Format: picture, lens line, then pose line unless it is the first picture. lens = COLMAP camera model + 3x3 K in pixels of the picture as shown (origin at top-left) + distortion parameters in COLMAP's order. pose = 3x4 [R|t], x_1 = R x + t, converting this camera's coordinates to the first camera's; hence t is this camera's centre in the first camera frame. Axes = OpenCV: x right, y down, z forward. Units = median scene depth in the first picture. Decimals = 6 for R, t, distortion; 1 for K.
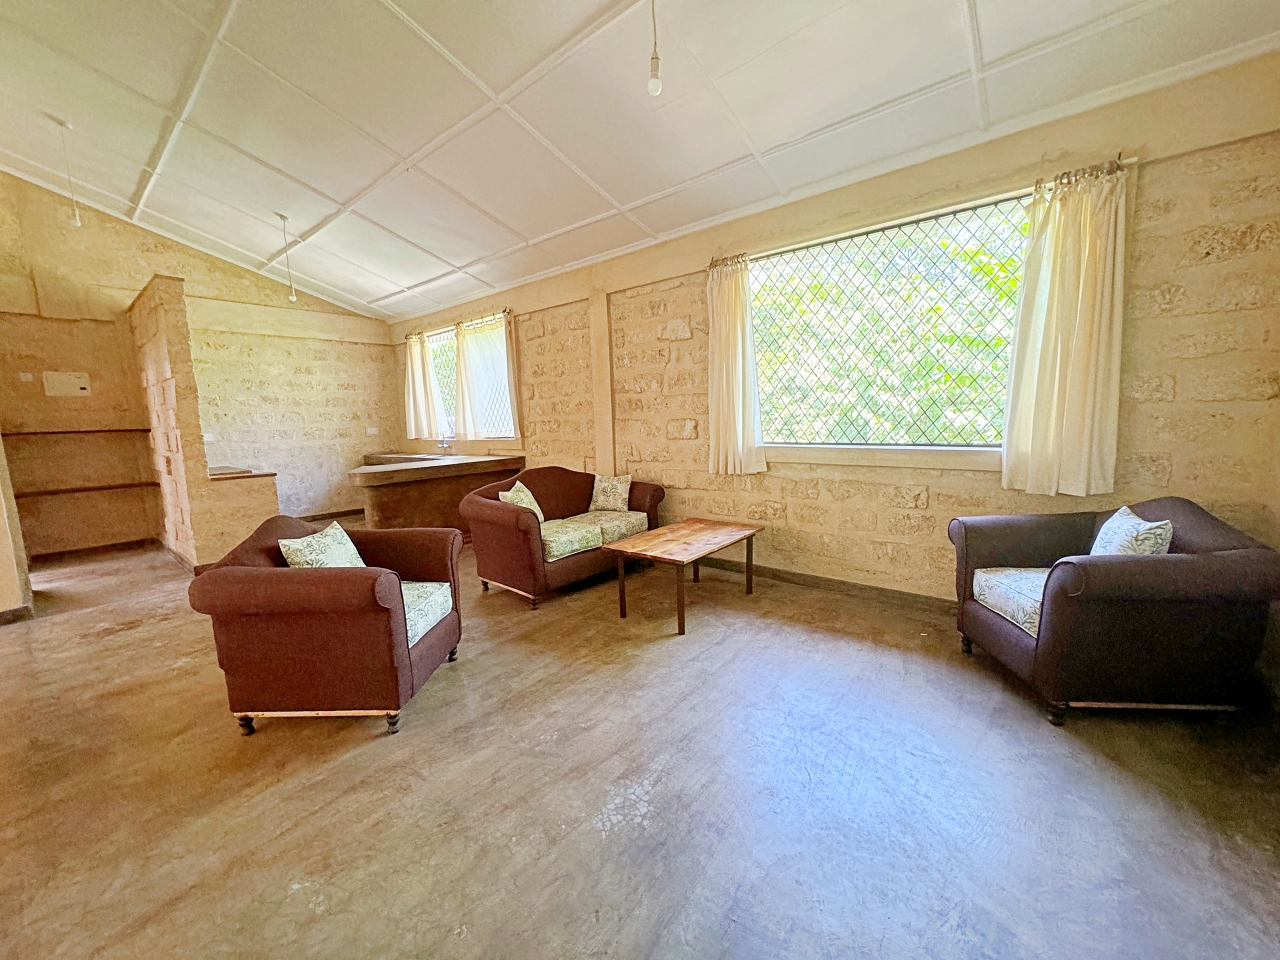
lens RADIAL K [[511.1, 0, 641.2], [0, 511.1, 482.6], [0, 0, 1]] dist [-0.002828, 0.001443]
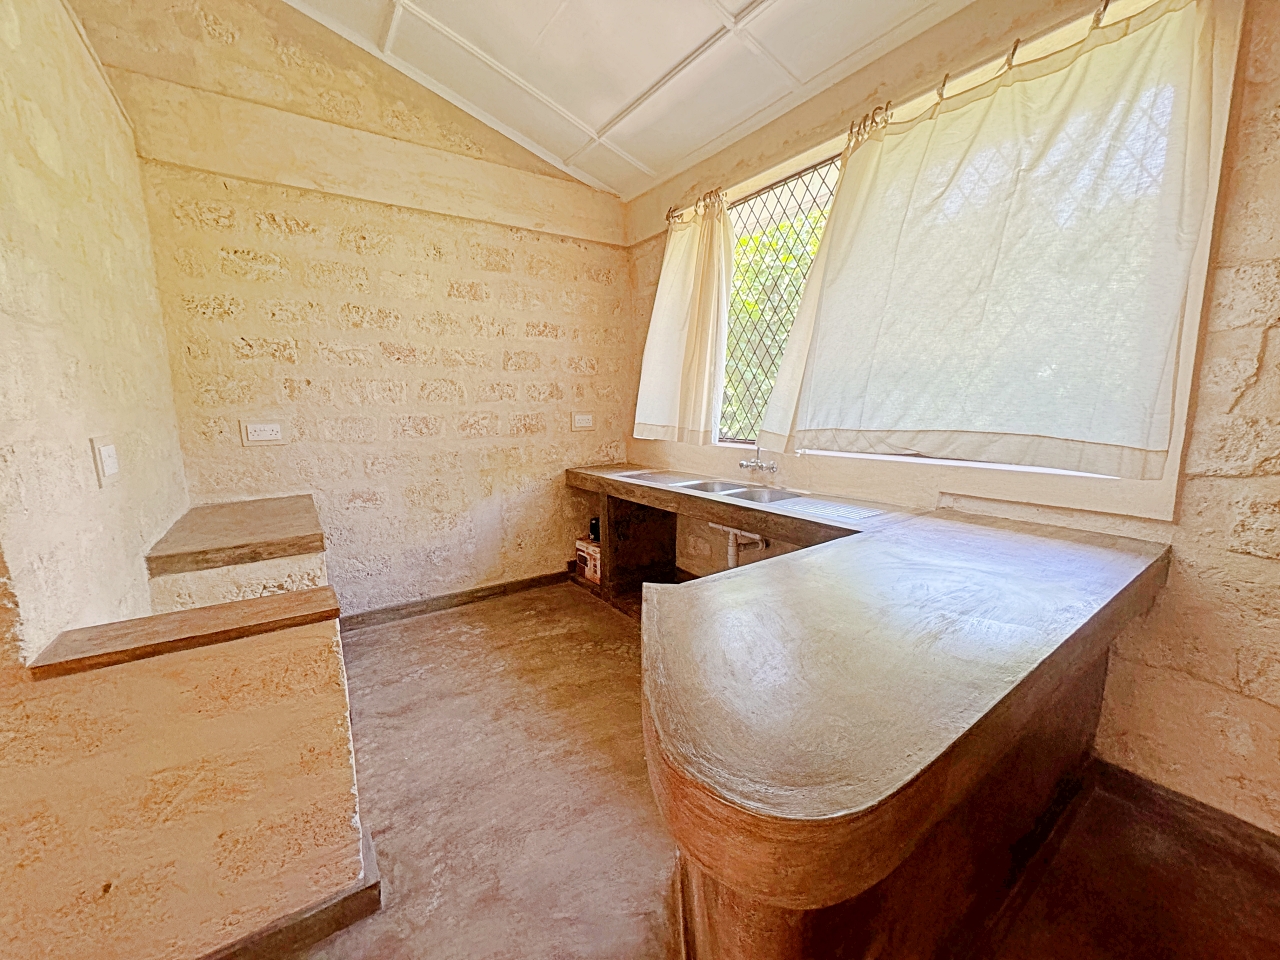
lens RADIAL K [[511.1, 0, 640.9], [0, 511.1, 478.7], [0, 0, 1]] dist [-0.002828, 0.001443]
pose [[0.966579, 0.050151, -0.251415, -0.376090], [-0.045140, 0.998651, 0.025662, -0.065786], [0.252363, -0.013456, 0.967539, 0.581049]]
